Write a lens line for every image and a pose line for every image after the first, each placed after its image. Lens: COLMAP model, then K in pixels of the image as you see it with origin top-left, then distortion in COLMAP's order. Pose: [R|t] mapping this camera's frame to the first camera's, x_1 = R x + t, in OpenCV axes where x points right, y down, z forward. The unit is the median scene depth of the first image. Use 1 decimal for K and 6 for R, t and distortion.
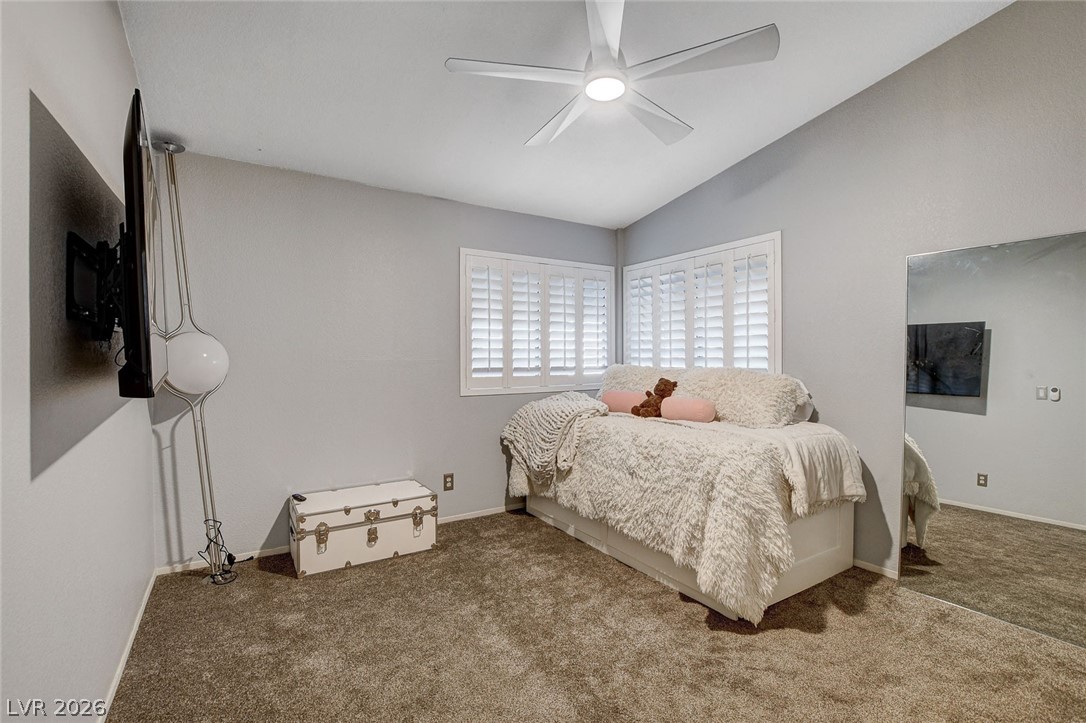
lens RADIAL K [[478.5, 0, 535.9], [0, 478.5, 360.7], [0, 0, 1]] dist [-0.025621, 0.003030]
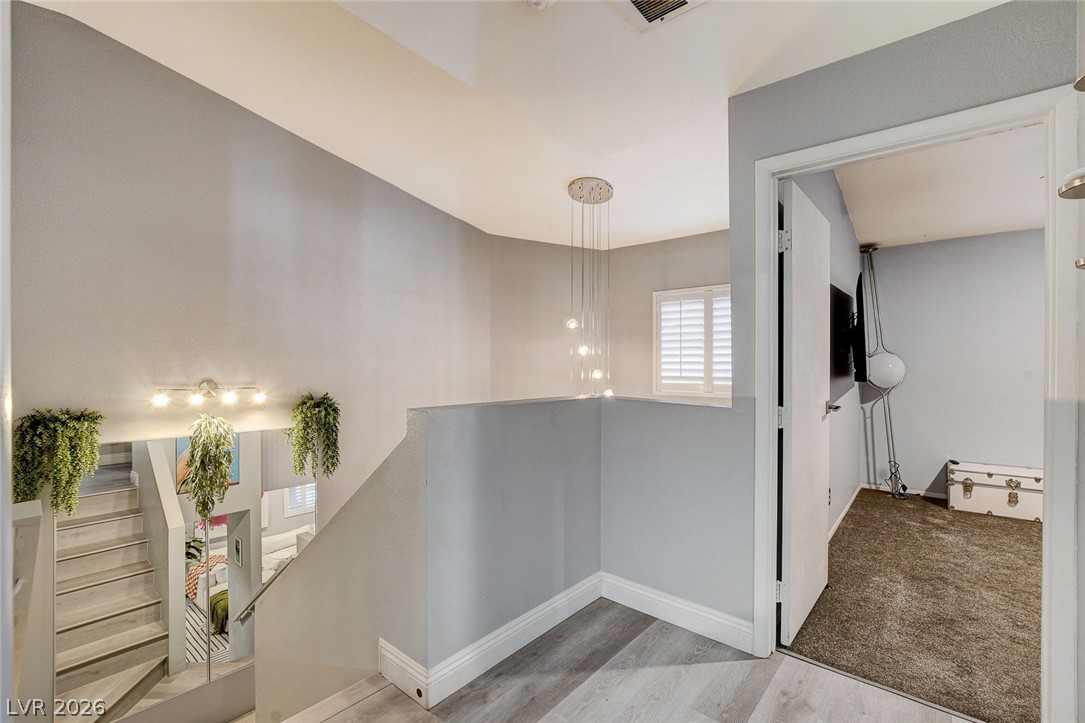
lens RADIAL K [[478.1, 0, 539.4], [0, 478.1, 369.7], [0, 0, 1]] dist [-0.025621, 0.003030]
pose [[0.301548, 0.003002, -0.953446, 0.498595], [-0.003859, 0.999991, 0.001928, 0.004504], [0.953443, 0.003098, 0.301557, -0.665181]]
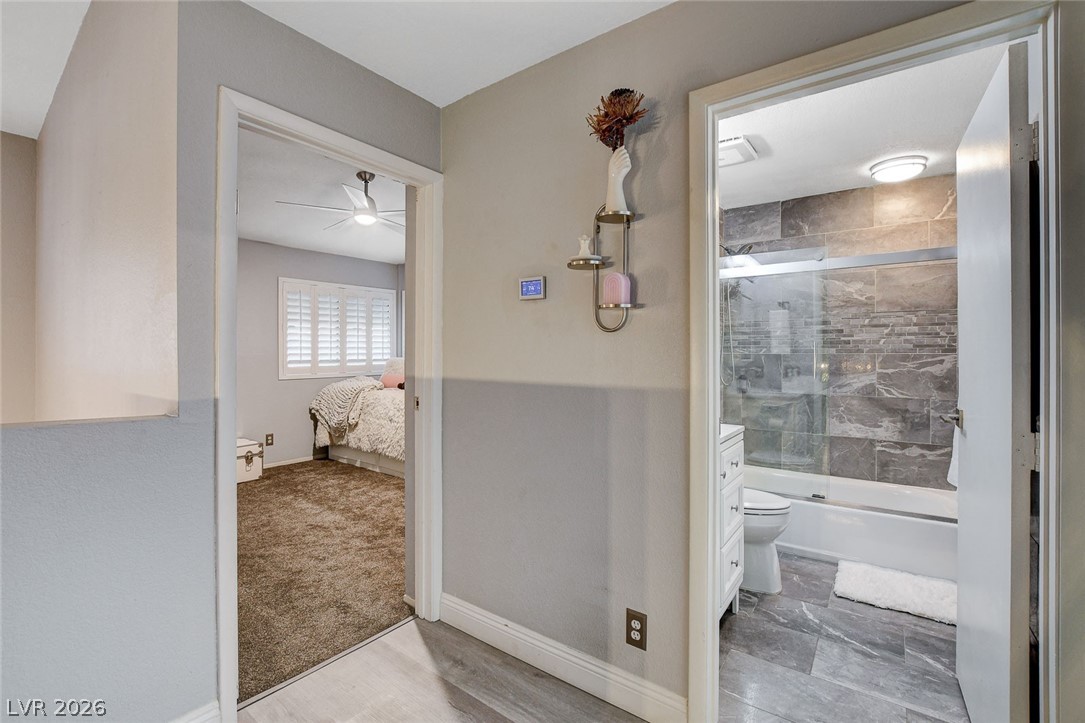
lens RADIAL K [[478.1, 0, 538.3], [0, 478.1, 354.3], [0, 0, 1]] dist [-0.025621, 0.003030]
pose [[0.933922, -0.000169, 0.357478, 0.076867], [0.000528, 0.999999, -0.000906, -0.001299], [-0.357478, 0.001035, 0.933921, -0.762919]]
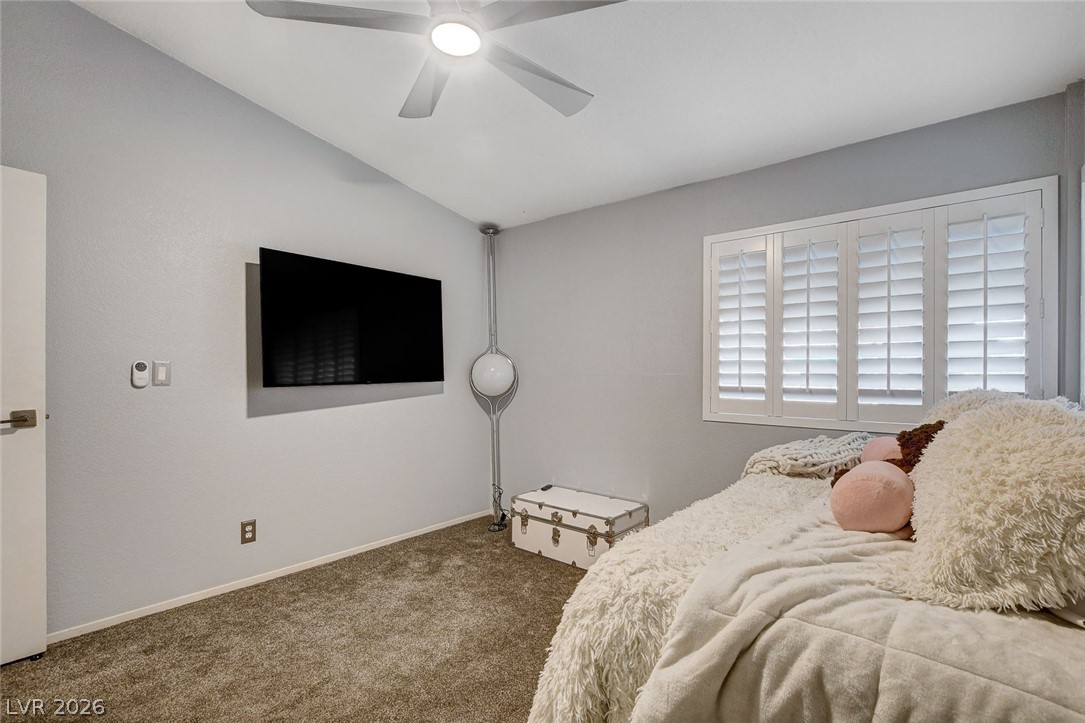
lens RADIAL K [[478.1, 0, 549.8], [0, 478.1, 378.0], [0, 0, 1]] dist [-0.025621, 0.003030]
pose [[0.296105, 0.011277, -0.955089, 0.673109], [-0.009217, 0.999917, 0.008949, -0.004012], [0.955111, 0.006153, 0.296184, 0.642994]]
